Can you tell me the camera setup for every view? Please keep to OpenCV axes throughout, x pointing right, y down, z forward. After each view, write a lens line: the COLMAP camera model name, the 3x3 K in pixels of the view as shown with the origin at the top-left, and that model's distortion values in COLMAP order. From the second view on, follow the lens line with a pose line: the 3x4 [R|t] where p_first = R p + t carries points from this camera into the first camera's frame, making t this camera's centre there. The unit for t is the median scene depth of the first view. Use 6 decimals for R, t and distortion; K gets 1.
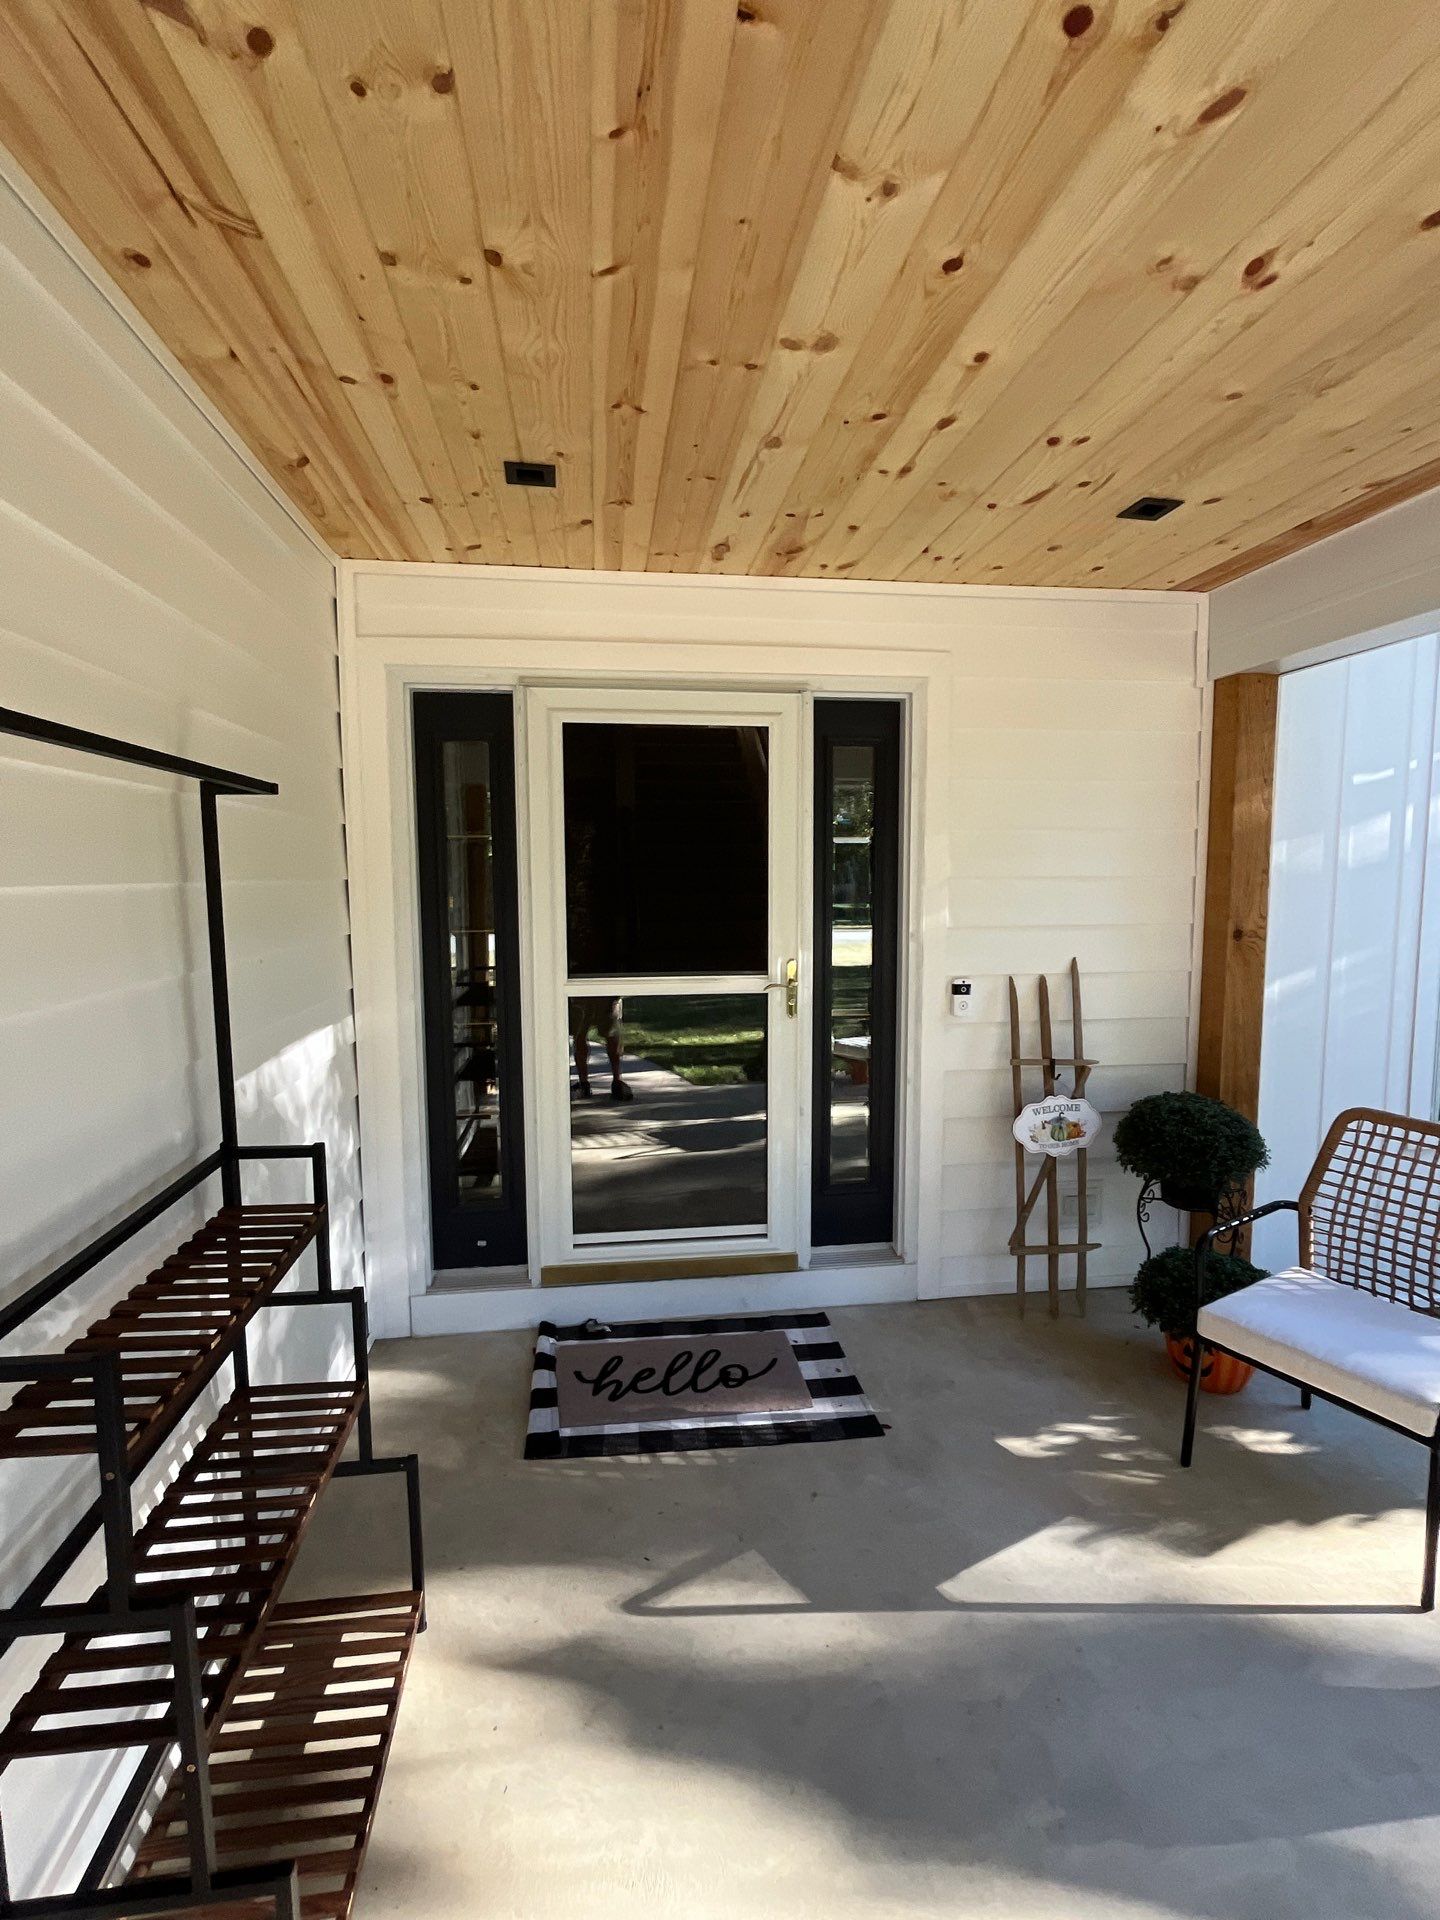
lens RADIAL K [[889.4, 0, 720.0], [0, 889.4, 960.0], [0, 0, 1]] dist [-0.000375, -0.001280]
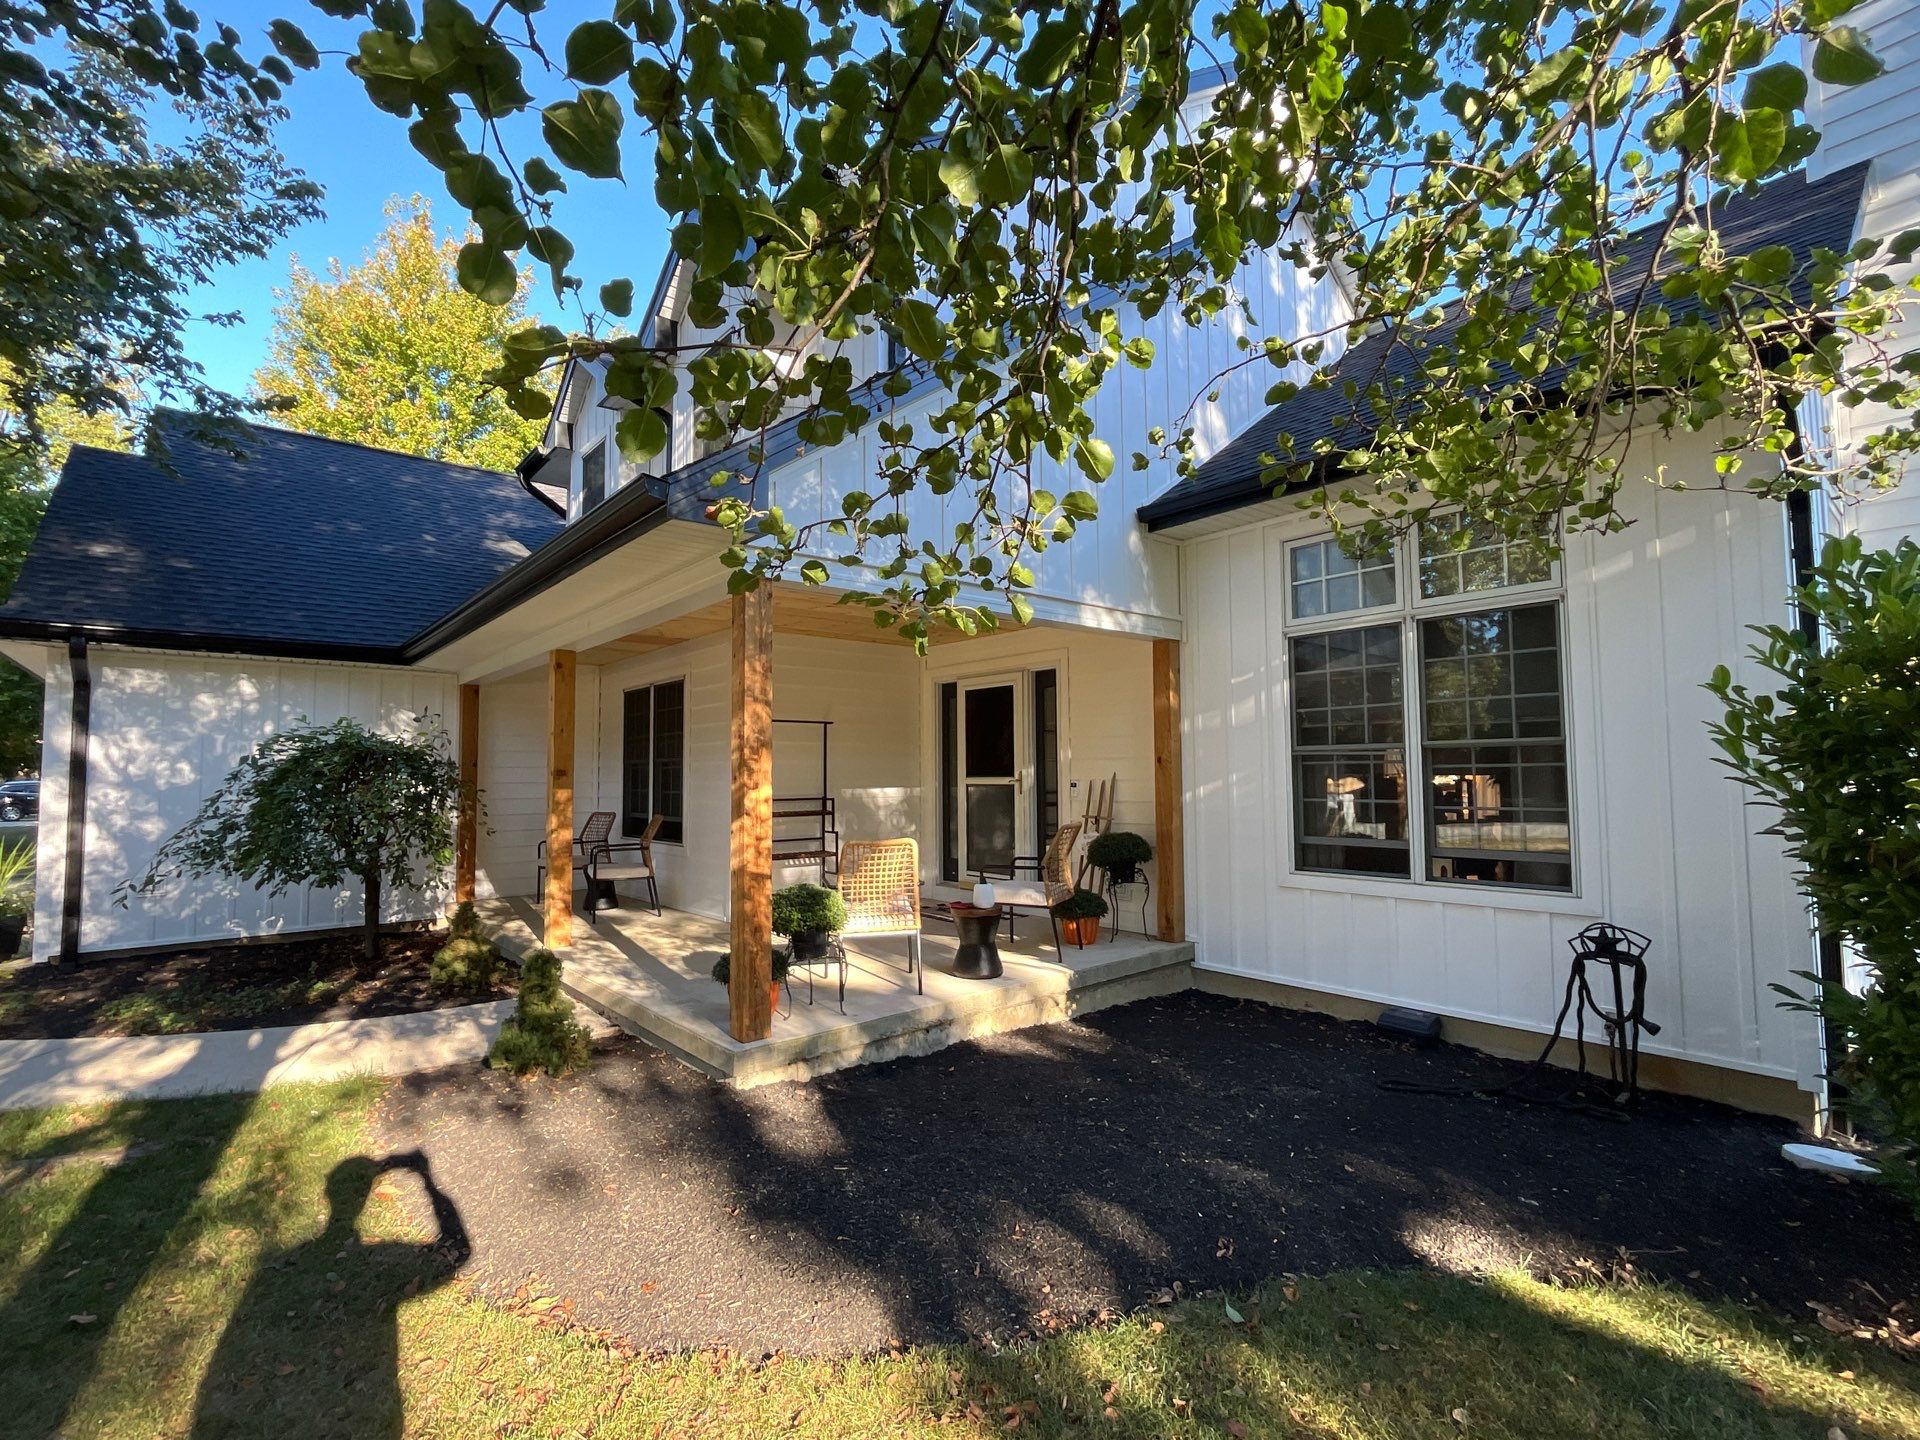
lens RADIAL K [[889.4, 0, 952.4], [0, 889.4, 717.2], [0, 0, 1]] dist [-0.000375, -0.001280]
pose [[0.527728, -0.052498, -0.847789, 2.180634], [-0.075373, 0.991257, -0.108300, 0.137816], [0.846063, 0.121053, 0.519157, -0.541580]]
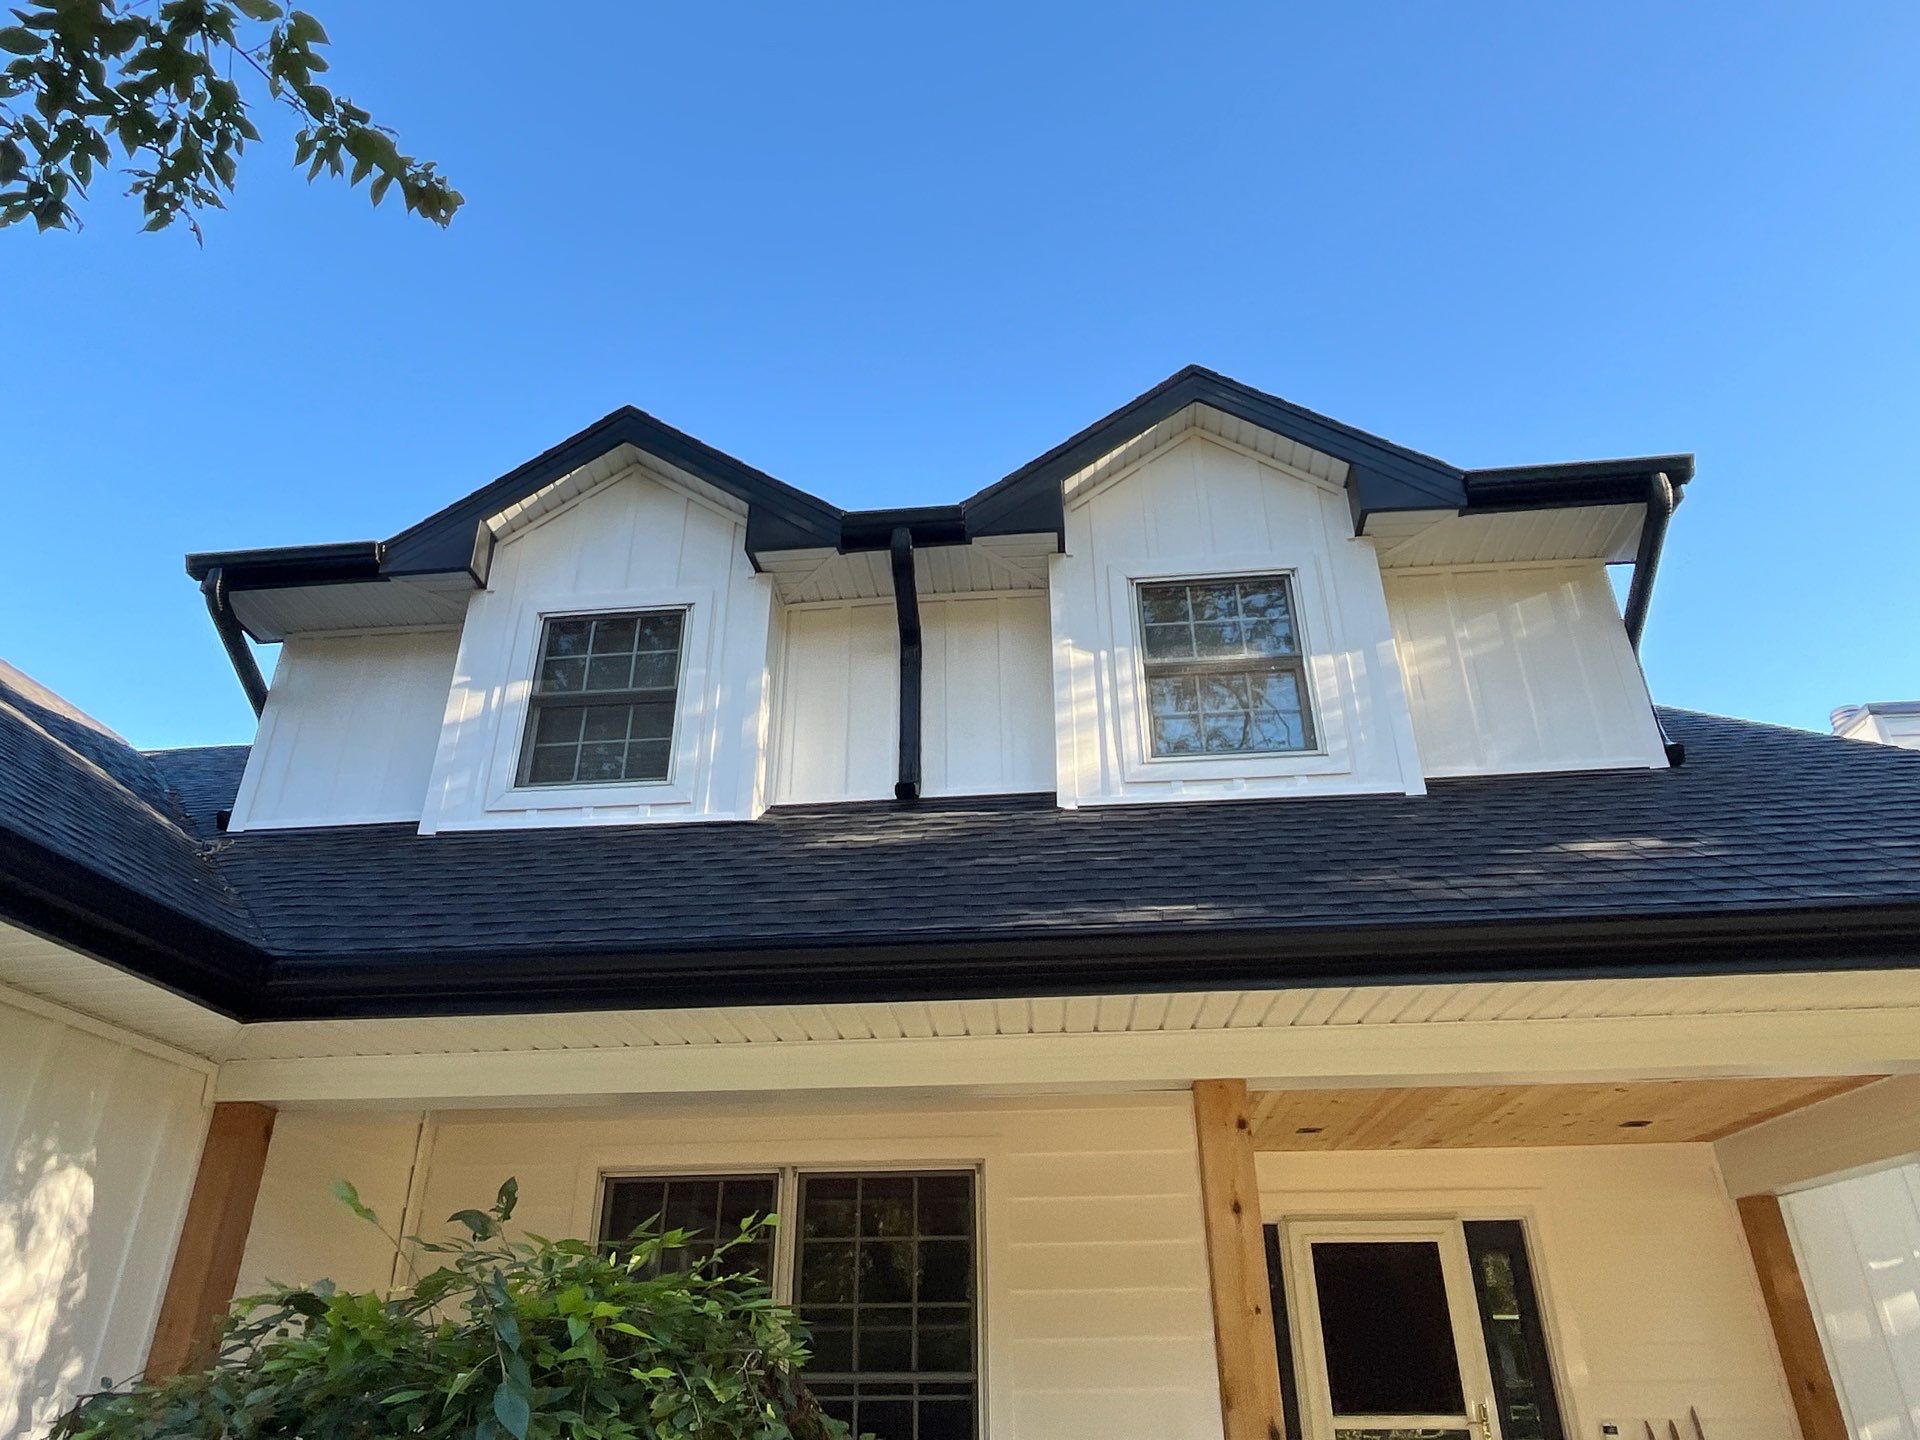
lens RADIAL K [[1224.1, 0, 960.0], [0, 1224.1, 720.0], [0, 0, 1]] dist [-0.002812, -0.001306]
pose [[0.974738, -0.105598, -0.196814, -0.255619], [-0.020761, 0.834526, -0.550578, 0.193226], [0.222386, 0.540755, 0.811251, -1.529886]]
